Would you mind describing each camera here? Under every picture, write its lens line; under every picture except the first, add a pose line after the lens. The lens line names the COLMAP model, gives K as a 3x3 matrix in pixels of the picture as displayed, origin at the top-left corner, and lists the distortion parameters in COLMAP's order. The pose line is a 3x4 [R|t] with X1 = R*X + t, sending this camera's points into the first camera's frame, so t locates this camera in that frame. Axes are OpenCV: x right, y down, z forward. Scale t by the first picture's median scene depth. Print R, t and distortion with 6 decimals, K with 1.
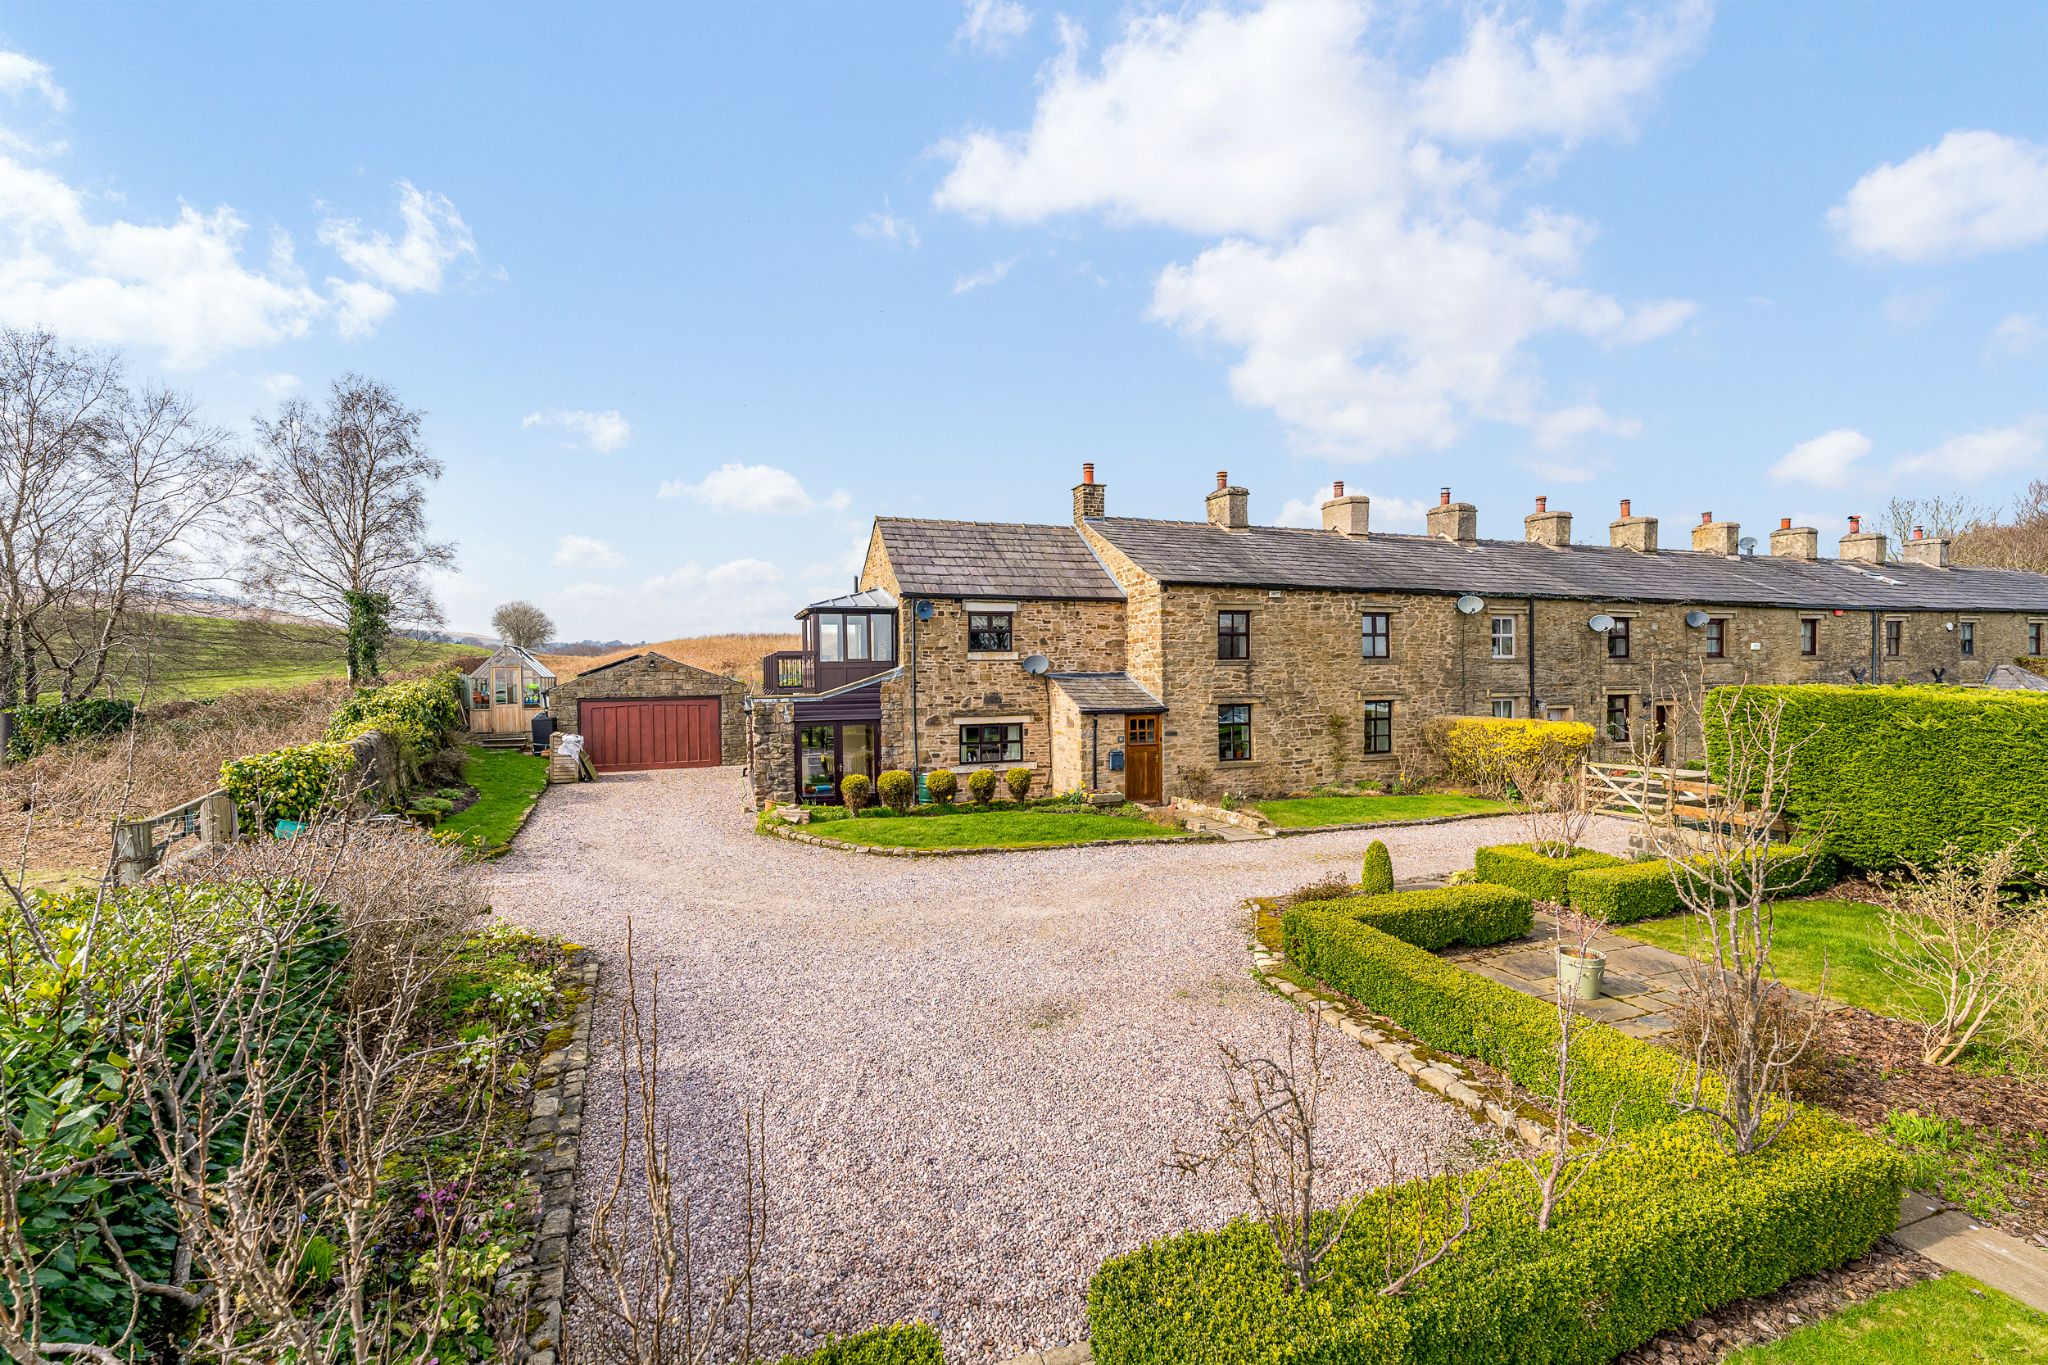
lens RADIAL K [[818.4, 0, 1024.0], [0, 818.4, 682.5], [0, 0, 1]] dist [-0.001614, -0.000076]
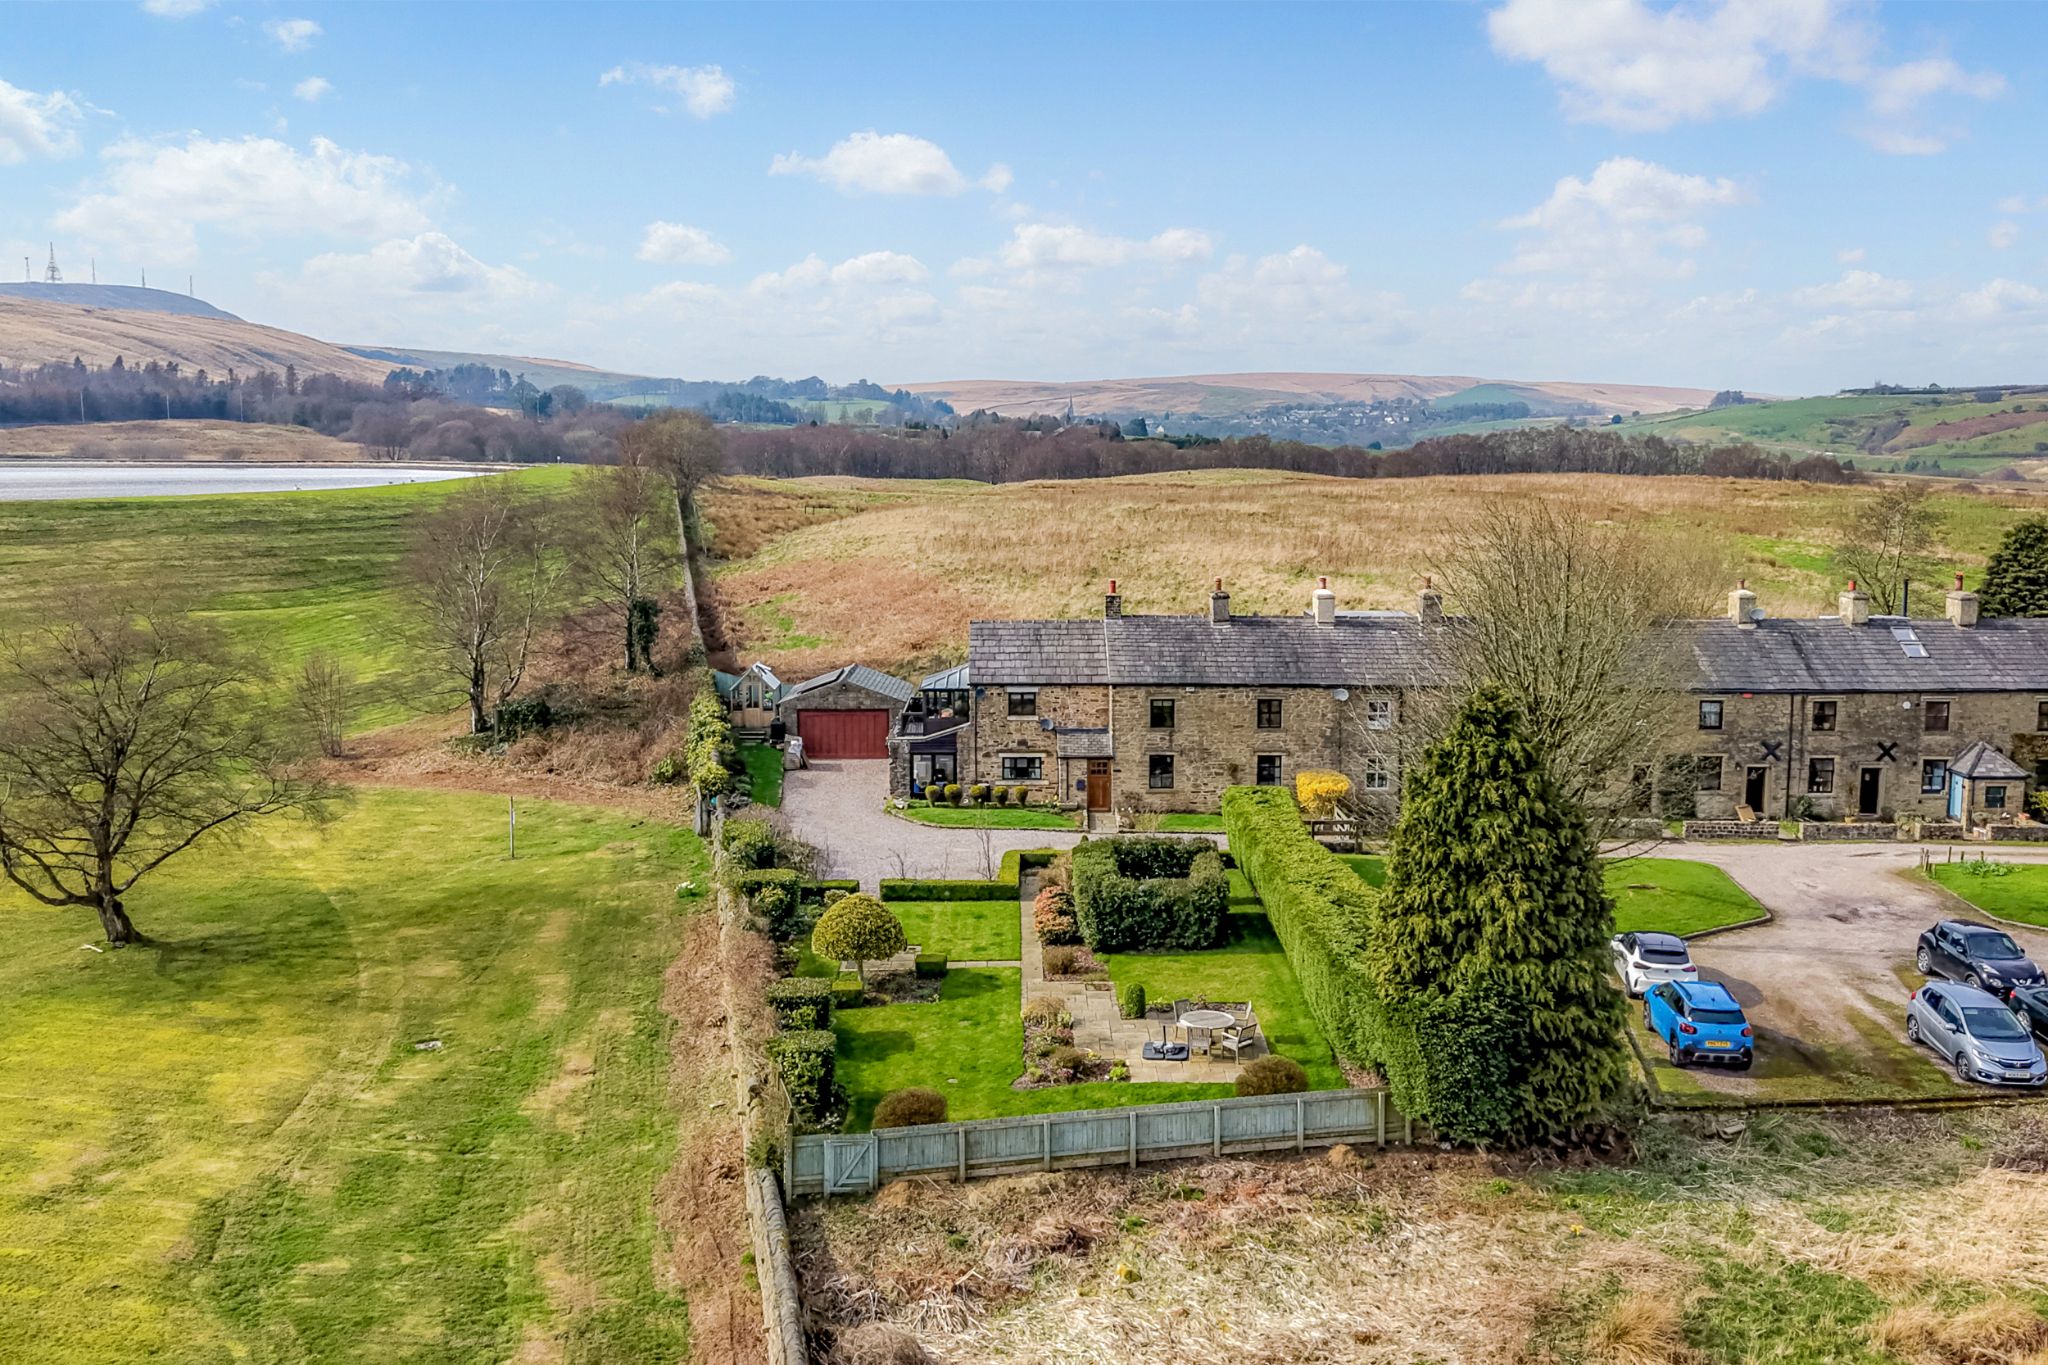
lens RADIAL K [[1448.1, 0, 1024.0], [0, 1448.1, 682.5], [0, 0, 1]] dist [0.003189, -0.000804]
pose [[0.950290, 0.048161, -0.307619, 0.868293], [-0.020202, 0.995420, 0.093435, -0.379131], [0.310710, -0.082576, 0.946911, -1.810532]]
